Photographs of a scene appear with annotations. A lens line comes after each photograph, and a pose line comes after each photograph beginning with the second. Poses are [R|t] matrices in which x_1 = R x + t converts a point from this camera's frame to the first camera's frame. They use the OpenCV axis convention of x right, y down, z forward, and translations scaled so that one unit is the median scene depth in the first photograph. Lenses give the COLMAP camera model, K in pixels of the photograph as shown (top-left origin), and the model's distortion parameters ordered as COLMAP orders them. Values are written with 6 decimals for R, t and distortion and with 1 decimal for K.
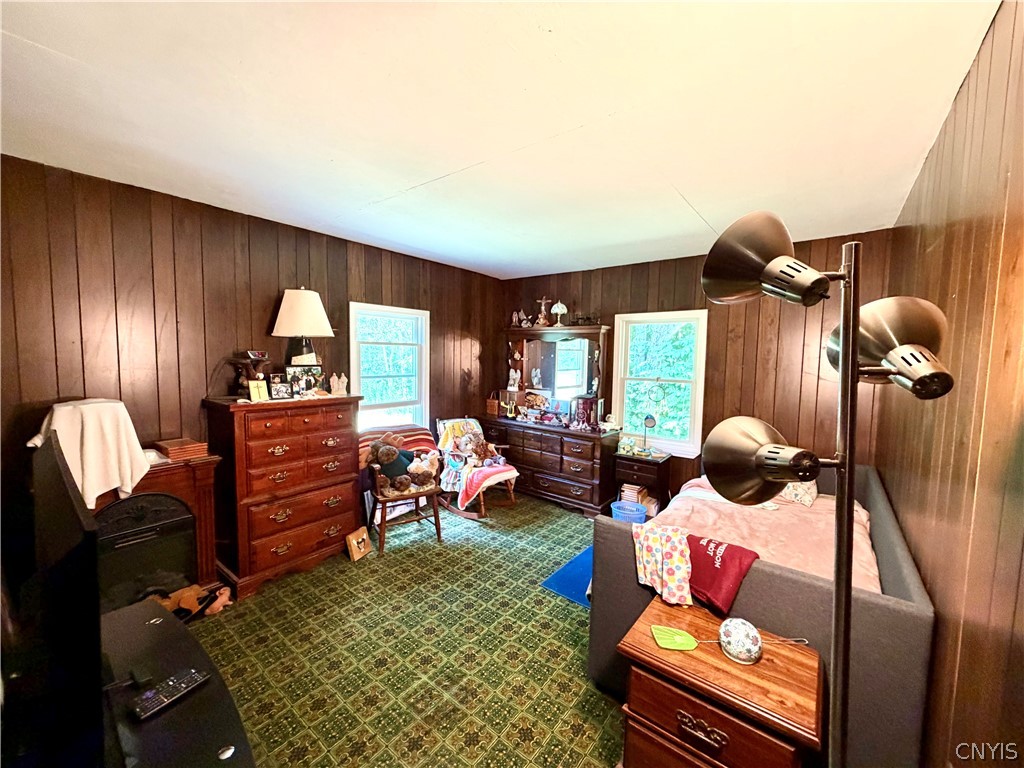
lens RADIAL K [[407.6, 0, 510.1], [0, 407.6, 385.3], [0, 0, 1]] dist [0.001481, 0.000027]
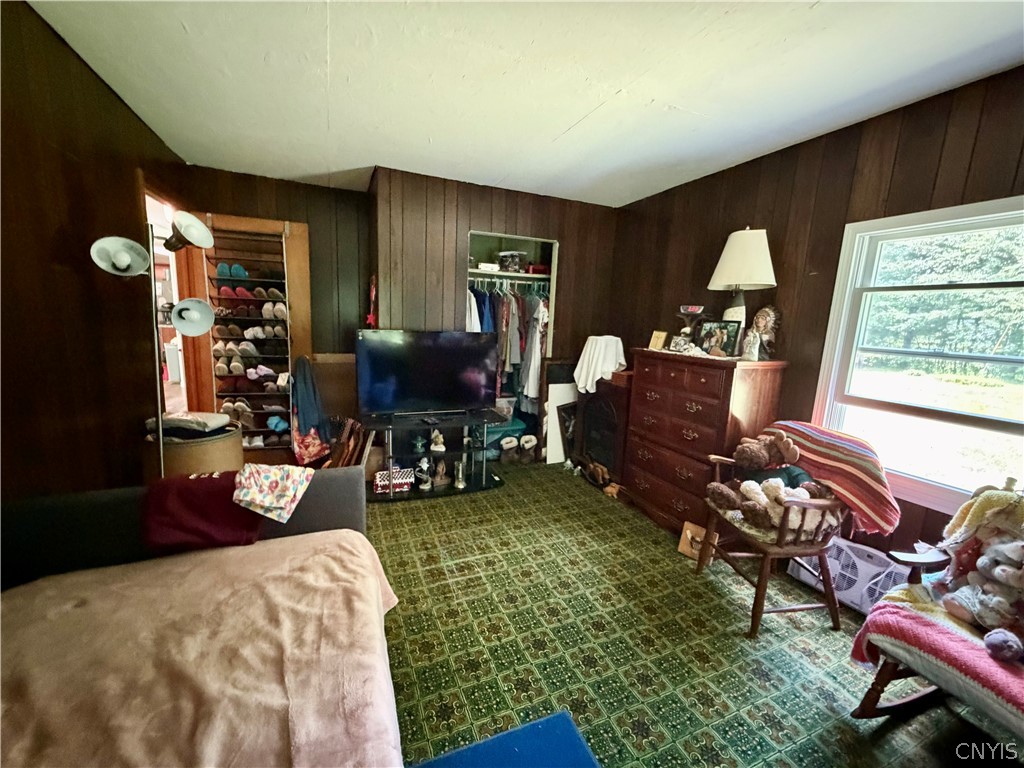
lens RADIAL K [[407.6, 0, 508.4], [0, 407.6, 382.4], [0, 0, 1]] dist [0.001481, 0.000027]
pose [[-0.476946, 0.103955, -0.872764, 0.555226], [-0.113185, 0.977449, 0.178277, -0.026563], [0.871615, 0.183812, -0.454424, 1.136538]]
